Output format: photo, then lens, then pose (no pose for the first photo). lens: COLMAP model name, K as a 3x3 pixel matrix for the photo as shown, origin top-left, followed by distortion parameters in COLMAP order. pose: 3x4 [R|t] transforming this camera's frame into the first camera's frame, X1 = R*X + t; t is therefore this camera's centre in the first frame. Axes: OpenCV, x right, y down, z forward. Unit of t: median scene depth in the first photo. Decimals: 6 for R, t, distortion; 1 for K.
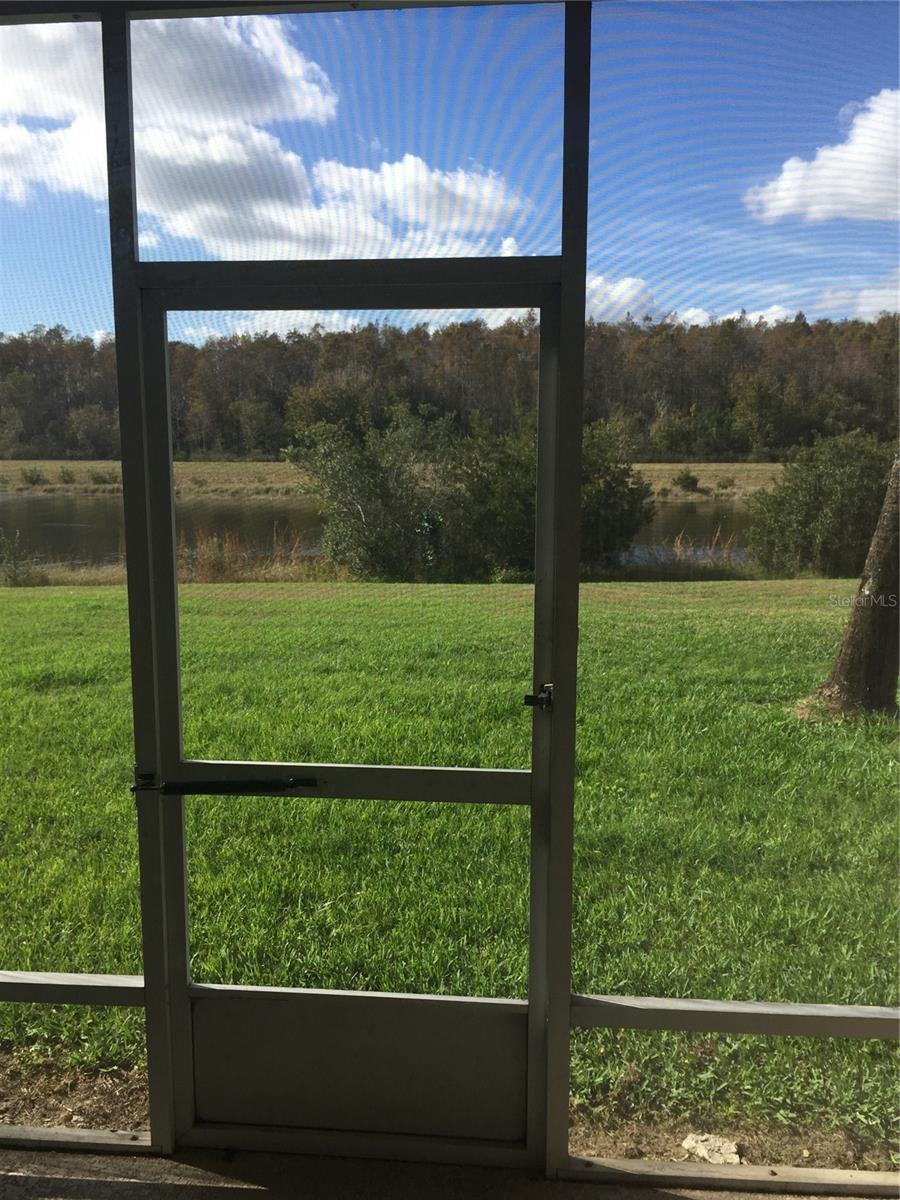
lens RADIAL K [[1035.1, 0, 449.9], [0, 1035.1, 600.4], [0, 0, 1]] dist [-0.002159, -0.002921]
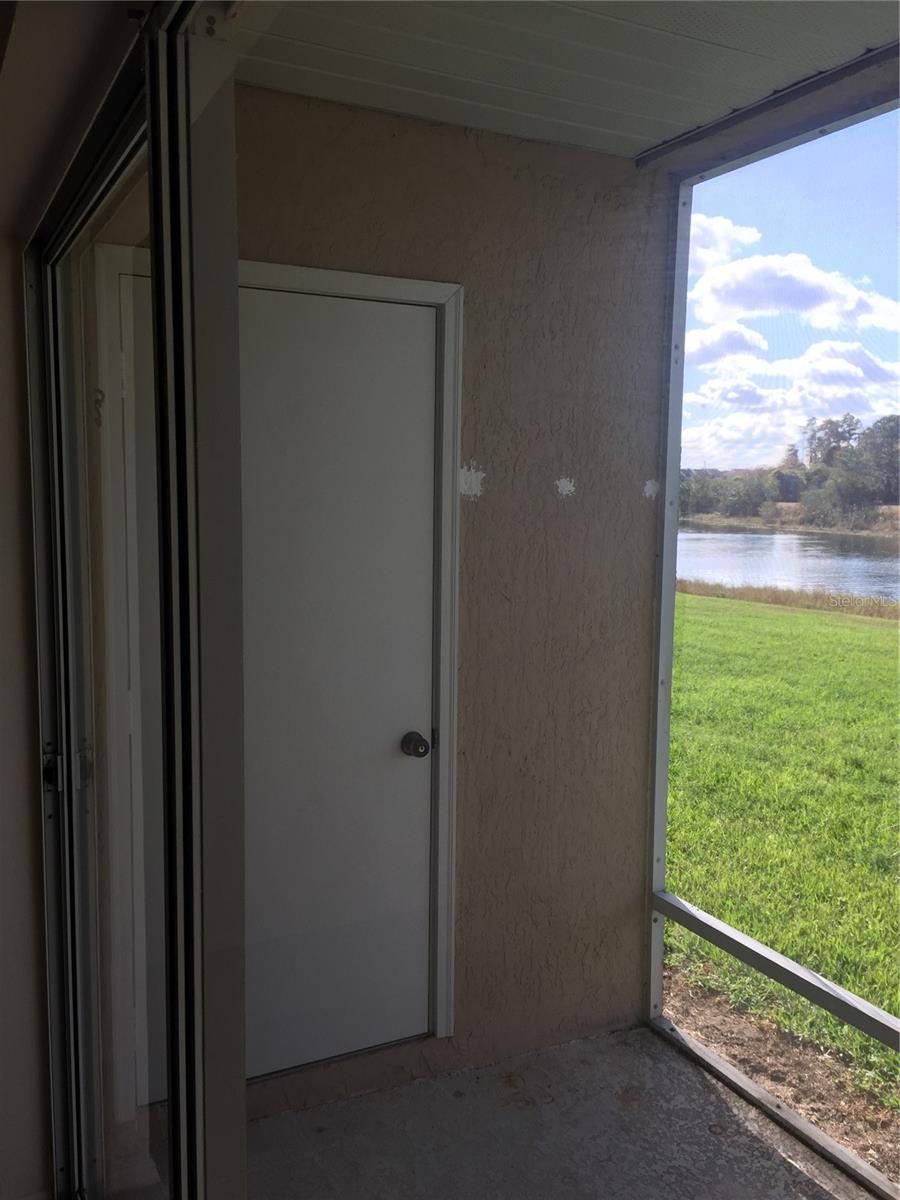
lens RADIAL K [[1035.1, 0, 450.0], [0, 1035.1, 599.4], [0, 0, 1]] dist [-0.002159, -0.002921]
pose [[0.536120, 0.098271, -0.838402, 0.198975], [-0.140687, 0.989711, 0.026043, 0.002784], [0.832335, 0.103990, 0.544430, 0.058471]]
